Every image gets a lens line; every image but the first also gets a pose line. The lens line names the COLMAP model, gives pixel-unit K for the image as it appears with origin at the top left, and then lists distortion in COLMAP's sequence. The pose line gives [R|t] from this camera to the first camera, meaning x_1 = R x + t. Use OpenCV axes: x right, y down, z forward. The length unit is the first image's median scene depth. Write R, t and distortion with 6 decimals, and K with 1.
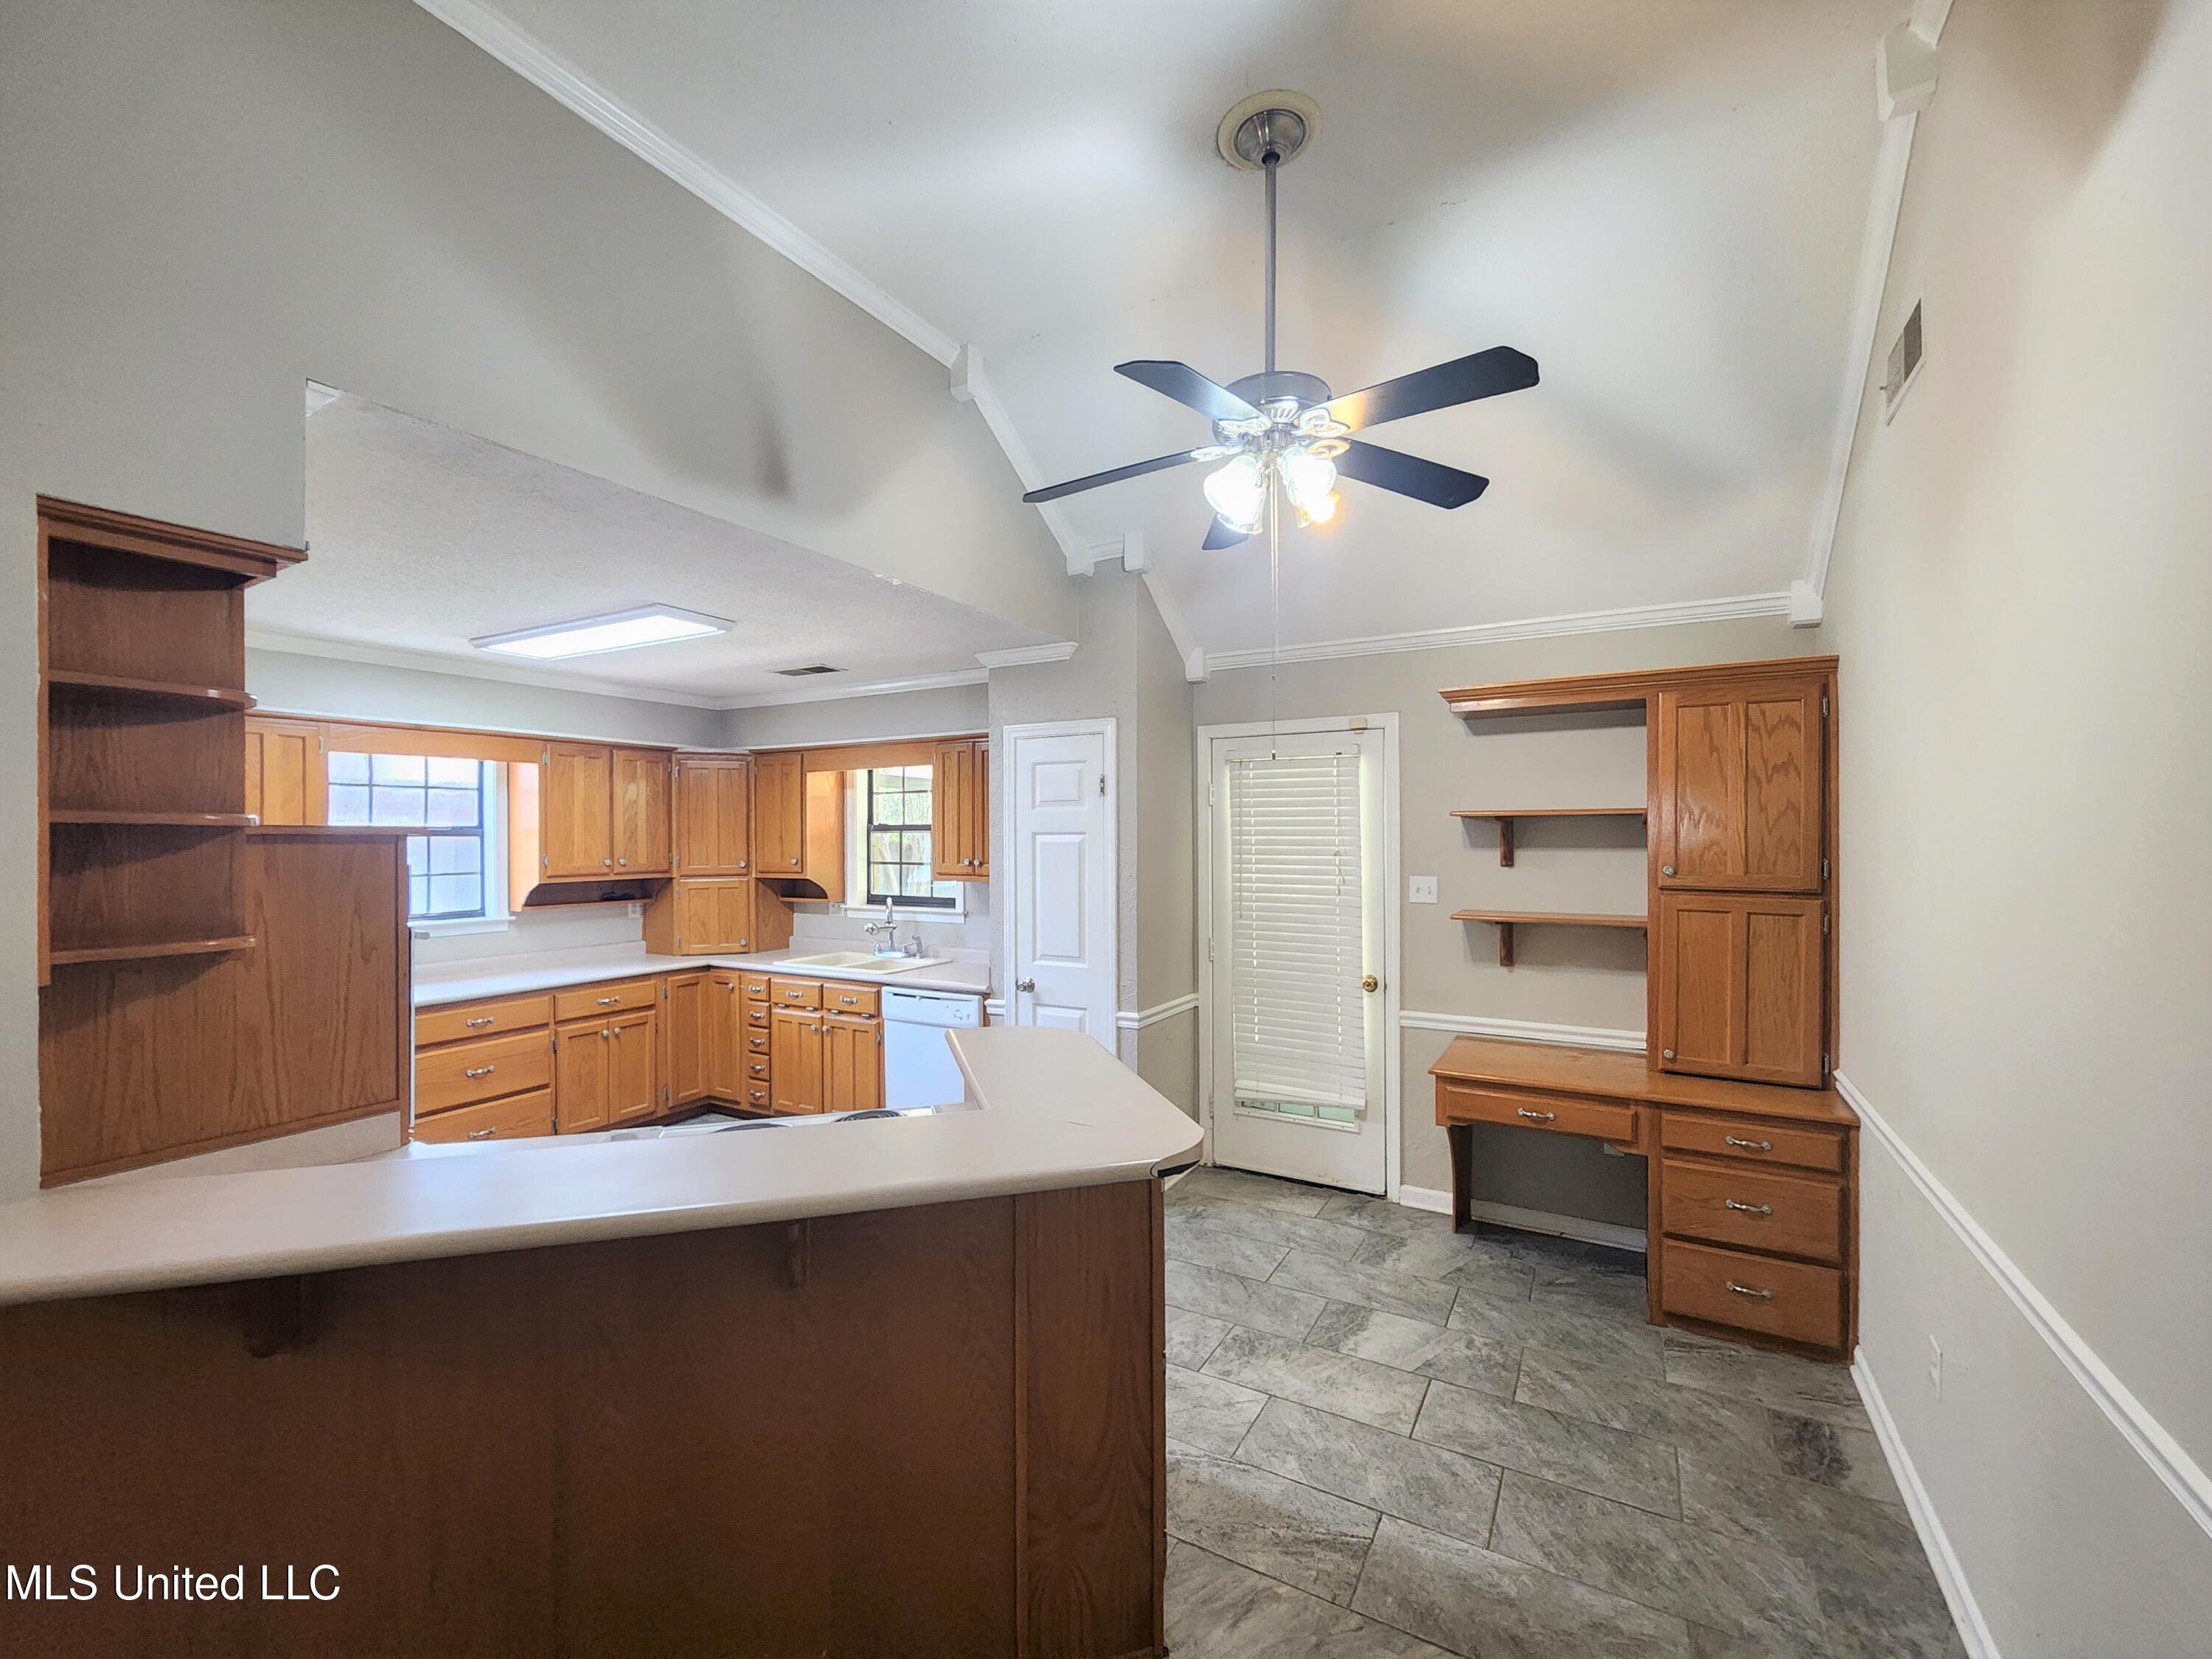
lens RADIAL K [[923.0, 0, 1109.8], [0, 923.0, 824.2], [0, 0, 1]] dist [0.002476, -0.000845]
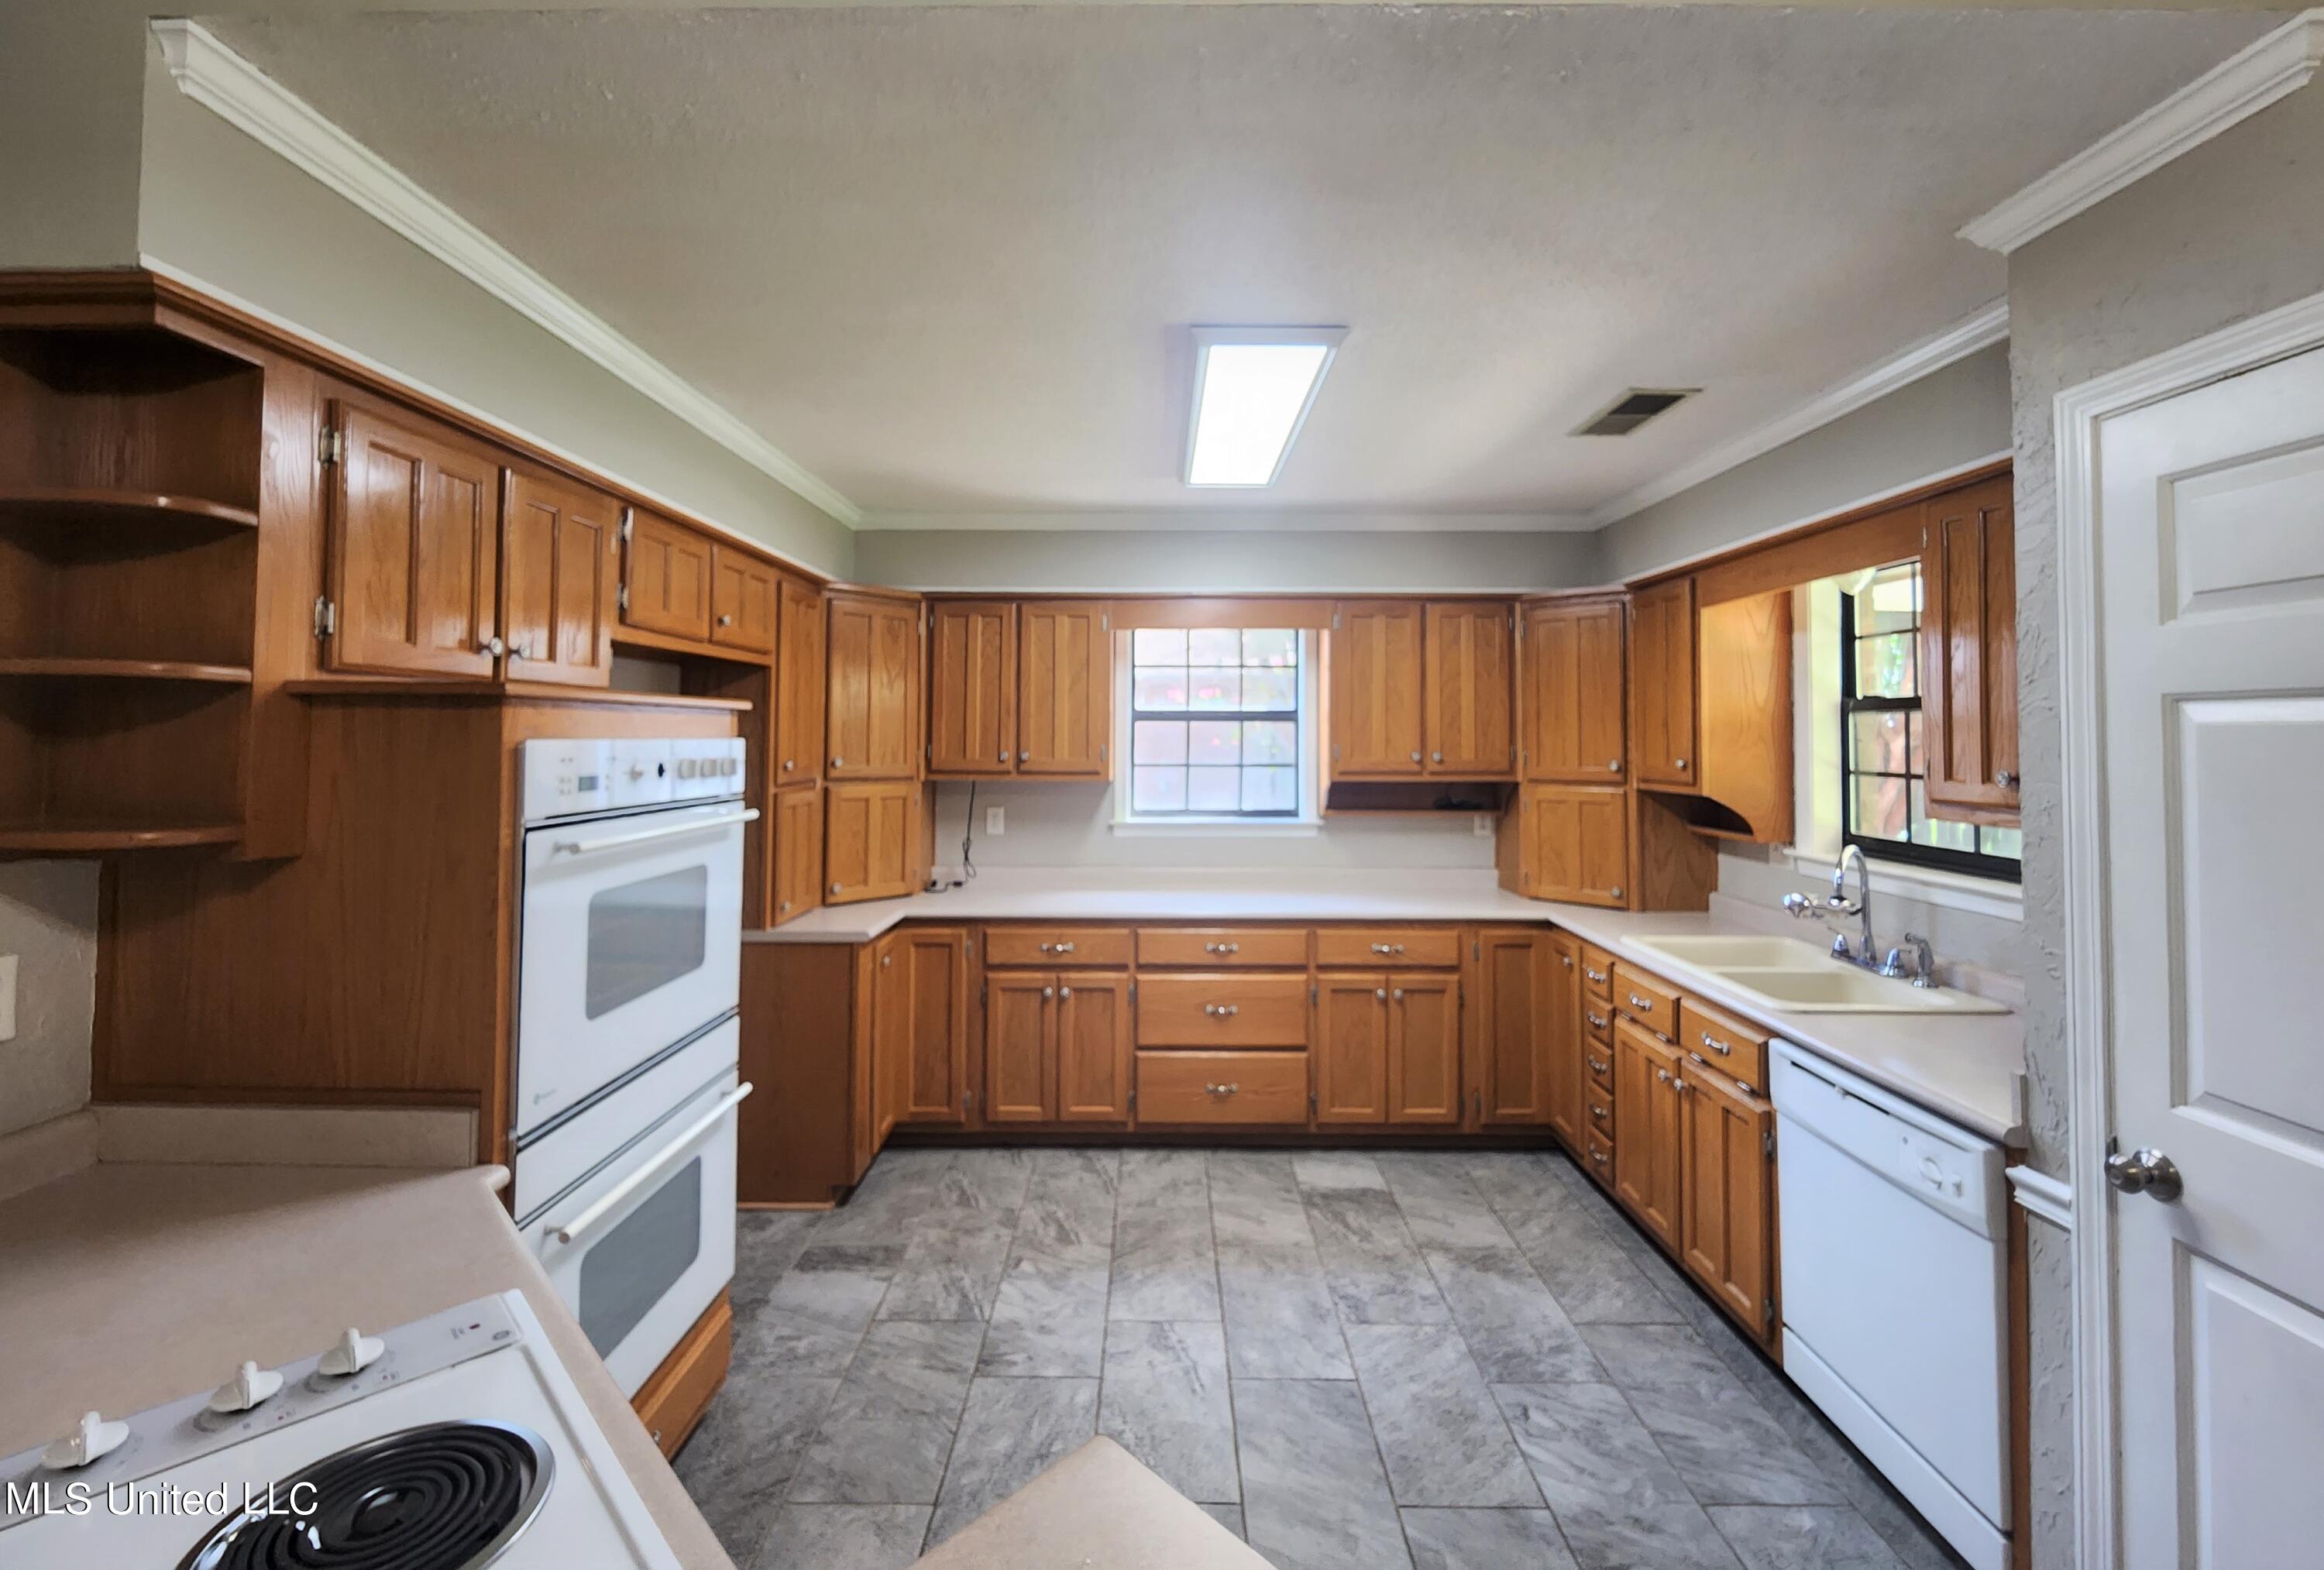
lens RADIAL K [[971.1, 0, 1161.2], [0, 971.1, 710.0], [0, 0, 1]] dist [0.000502, -0.001215]
pose [[0.481069, -0.016052, -0.876536, 0.046750], [0.005269, 0.999867, -0.015419, 0.019560], [0.876667, 0.002799, 0.481090, 0.600301]]
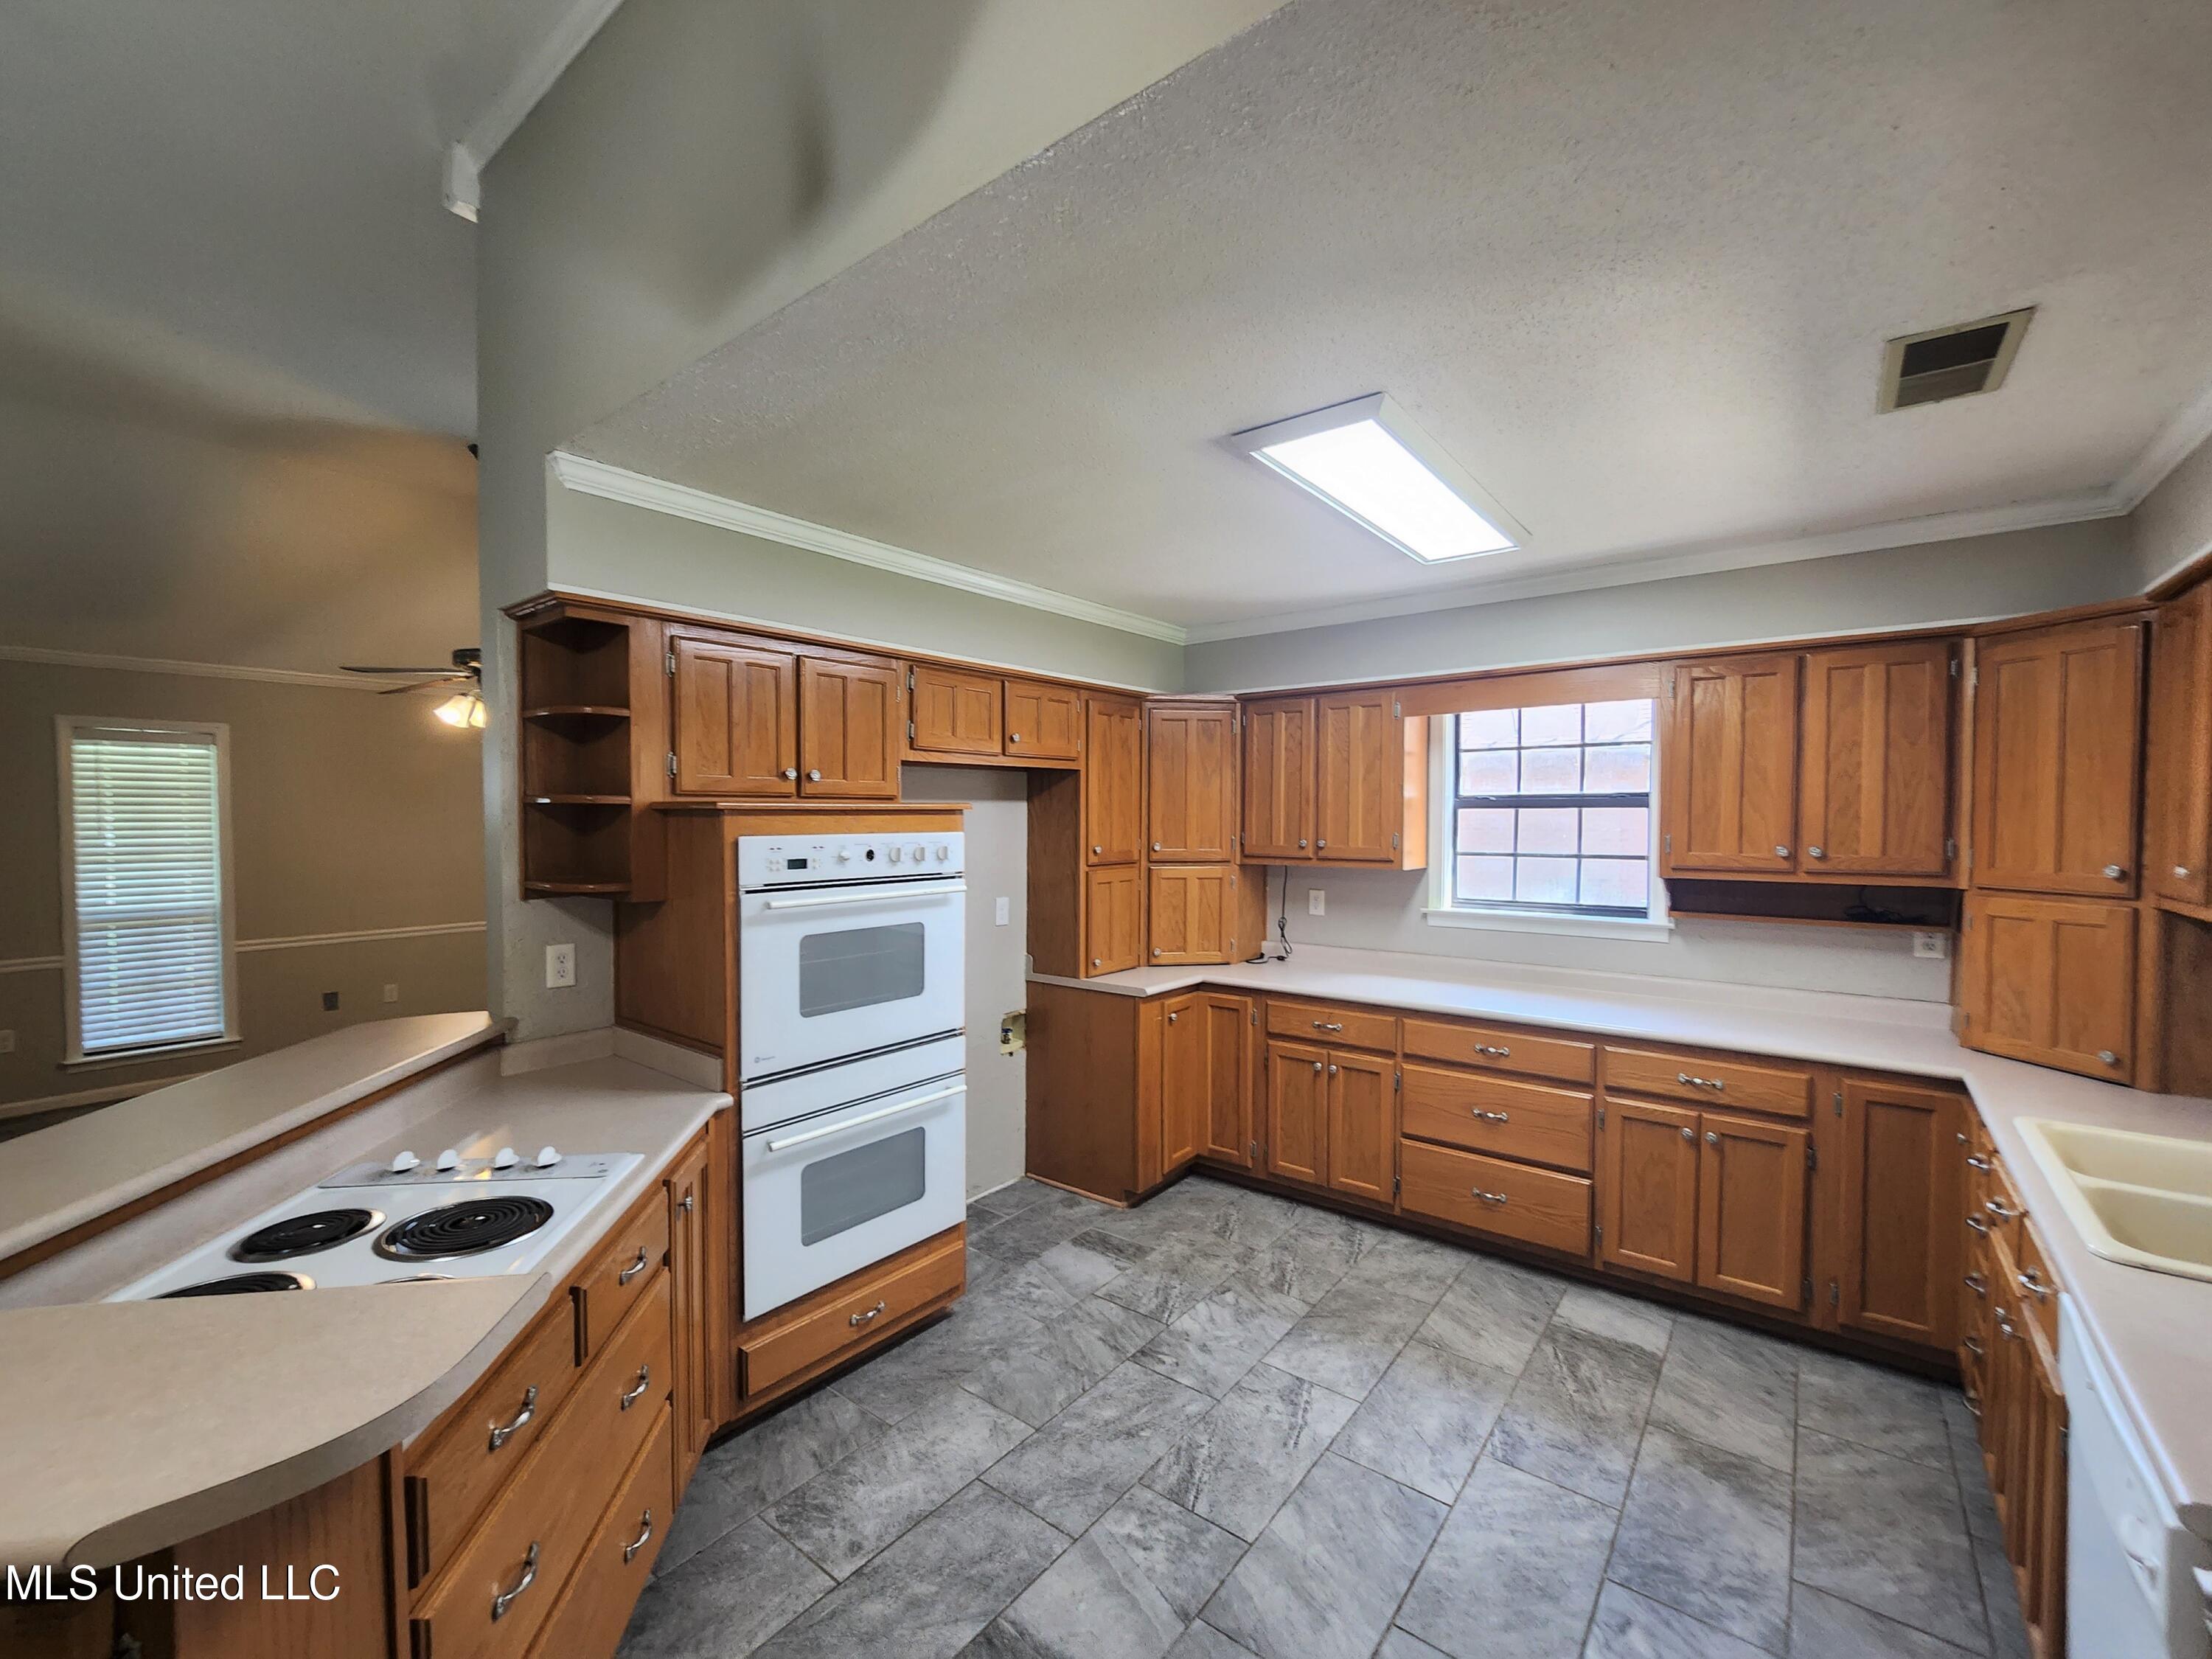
lens RADIAL K [[923.0, 0, 1102.1], [0, 923.0, 841.9], [0, 0, 1]] dist [0.002476, -0.000845]
pose [[-0.158815, 0.036308, -0.986641, 0.130382], [0.016247, 0.999284, 0.034158, 0.010940], [0.987175, -0.010605, -0.159291, 0.889592]]
